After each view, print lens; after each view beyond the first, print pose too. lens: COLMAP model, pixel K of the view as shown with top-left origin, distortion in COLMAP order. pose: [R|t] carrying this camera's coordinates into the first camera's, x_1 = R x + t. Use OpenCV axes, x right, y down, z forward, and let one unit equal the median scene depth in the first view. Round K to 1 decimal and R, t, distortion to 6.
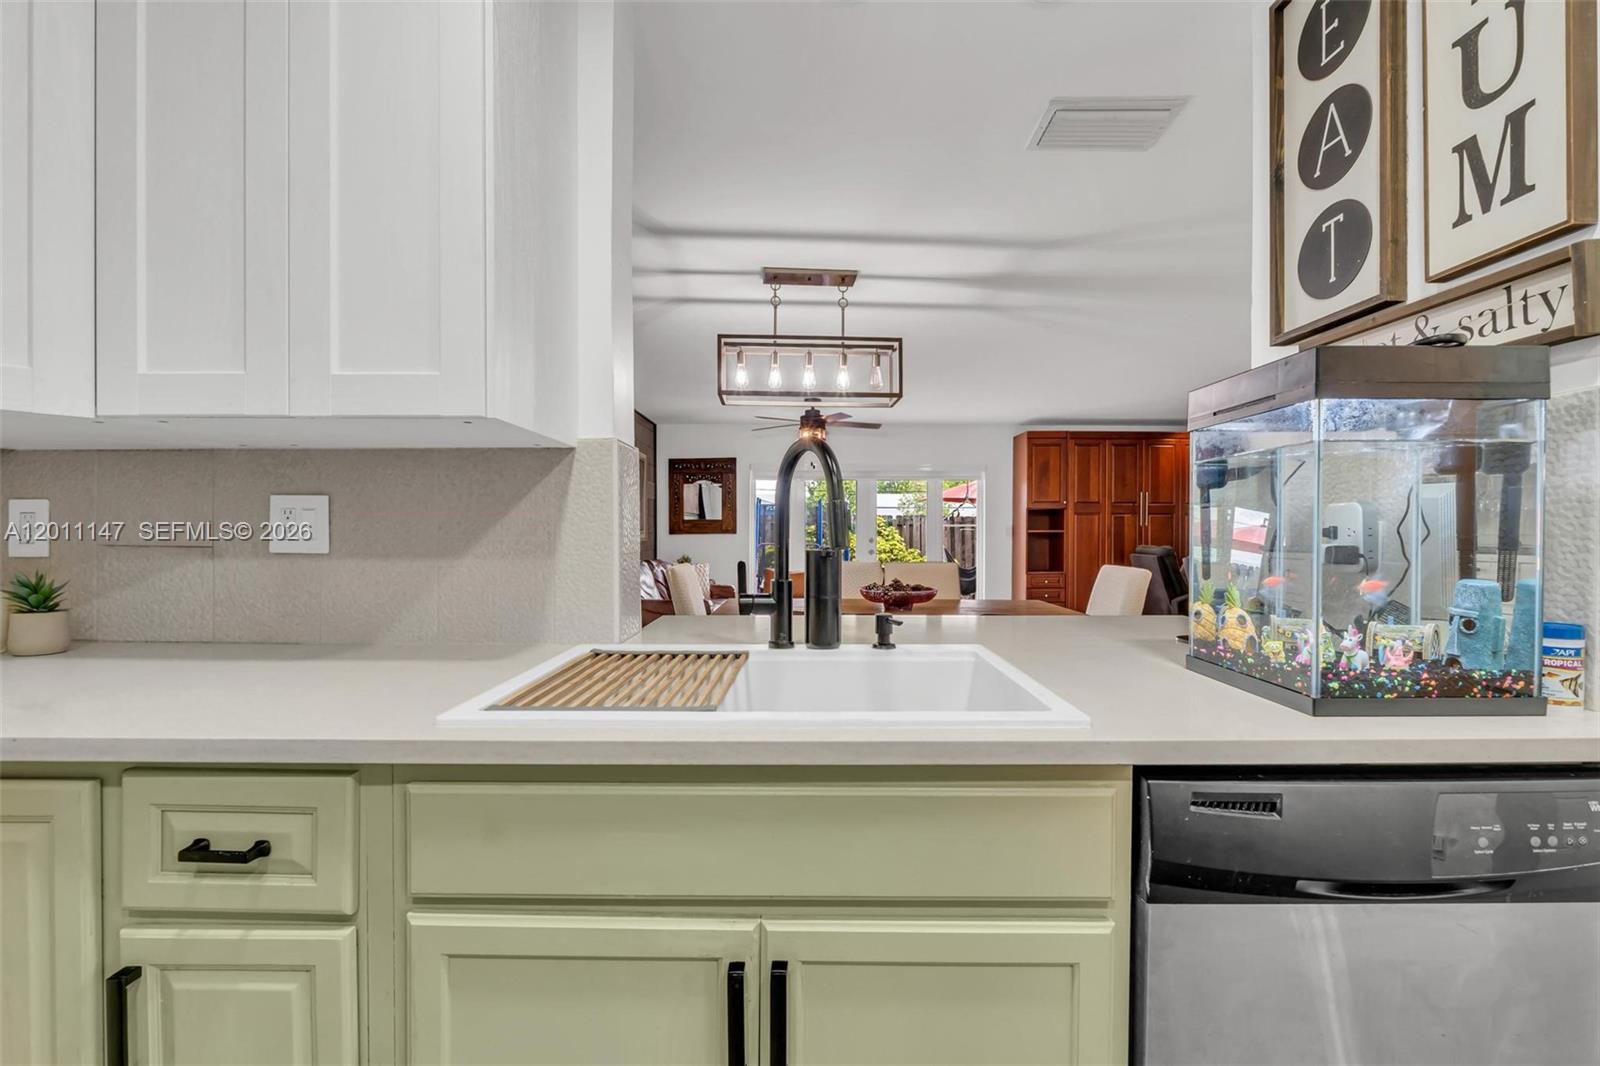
lens RADIAL K [[684.5, 0, 807.1], [0, 684.5, 537.1], [0, 0, 1]] dist [-0.002219, -0.000256]
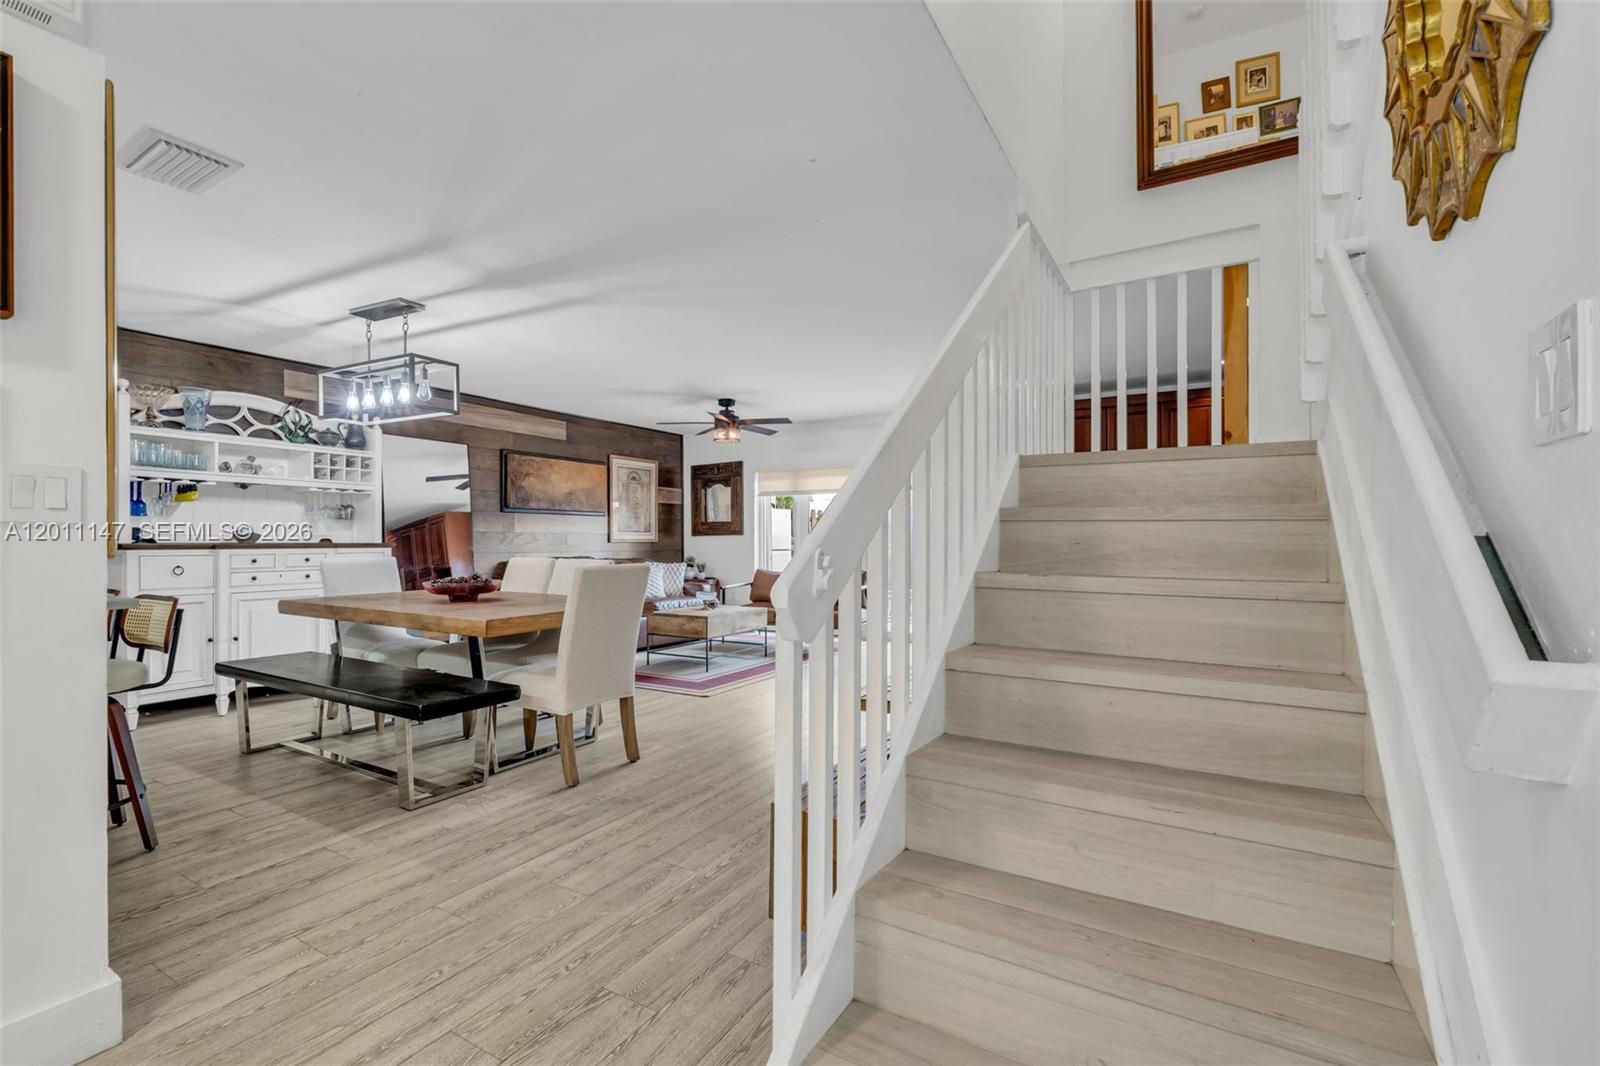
lens RADIAL K [[692.6, 0, 789.2], [0, 692.6, 537.9], [0, 0, 1]] dist [-0.000956, -0.000166]
pose [[0.855331, -0.005763, -0.518051, 2.695132], [0.002461, 0.999972, -0.007060, 0.039050], [0.518077, 0.004764, 0.855321, 0.786178]]
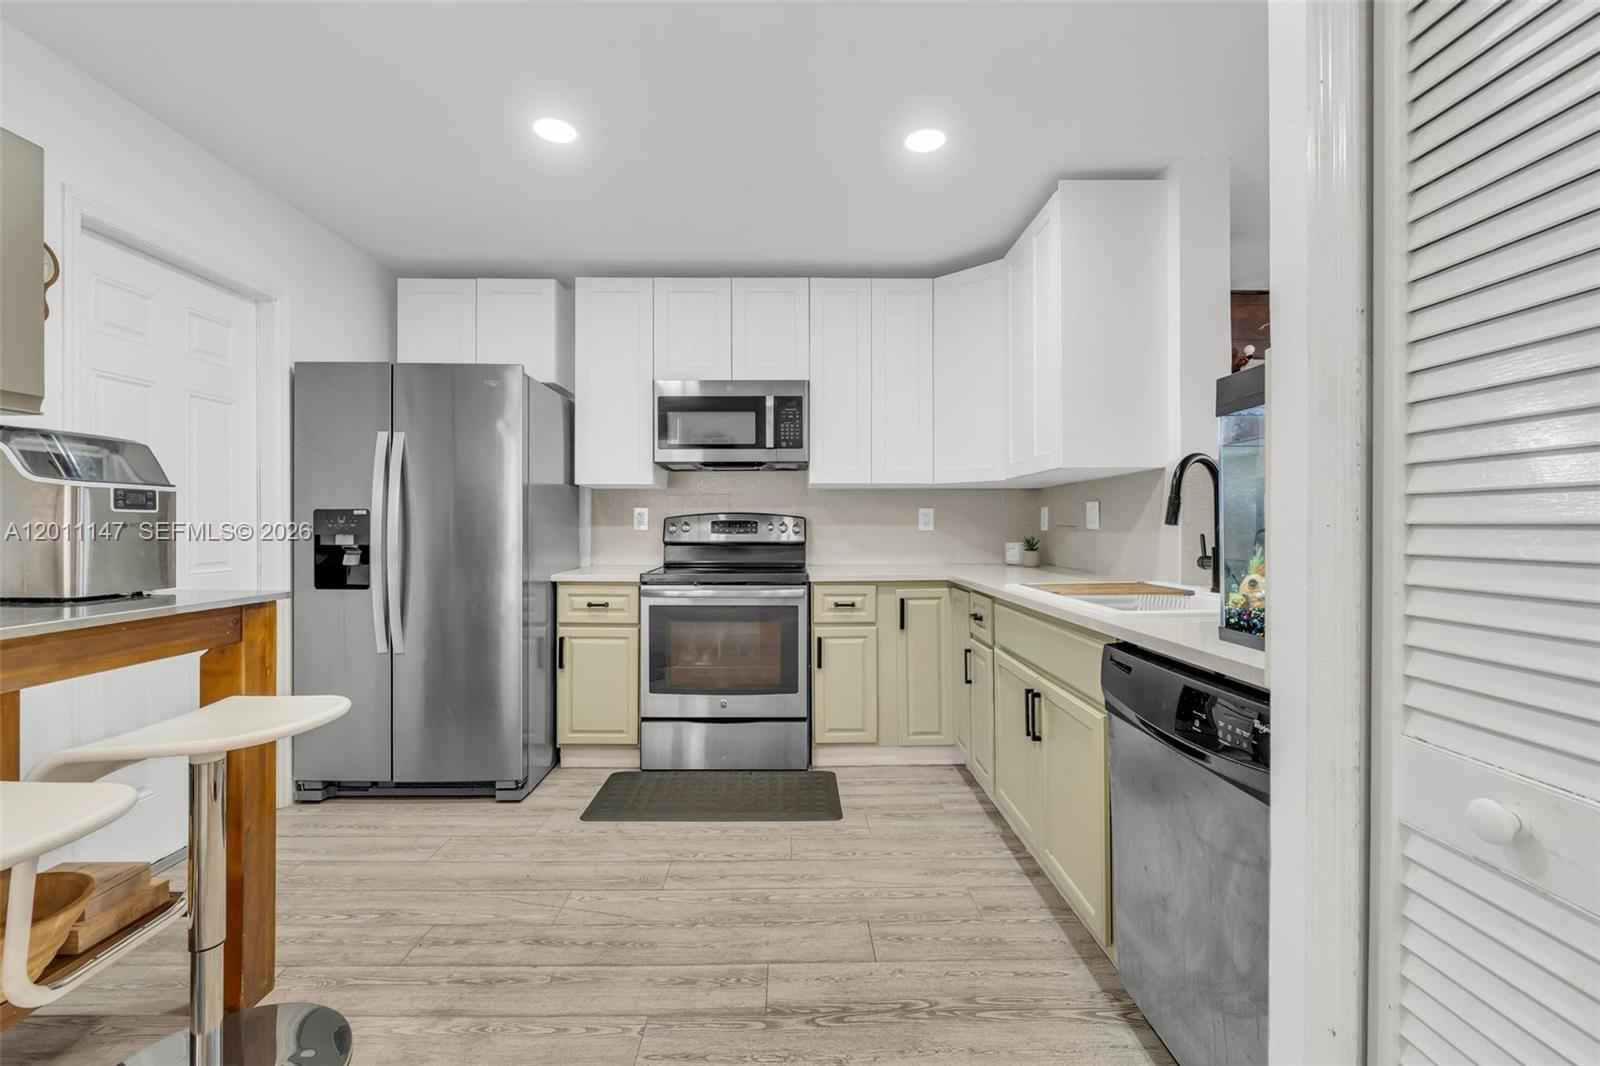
lens RADIAL K [[674.7, 0, 802.9], [0, 674.7, 529.8], [0, 0, 1]] dist [0.000719, 0.000207]
pose [[0.018922, 0.003894, -0.999813, 1.317995], [-0.000561, 0.999992, 0.003884, 0.017413], [0.999821, 0.000487, 0.018924, 0.064461]]
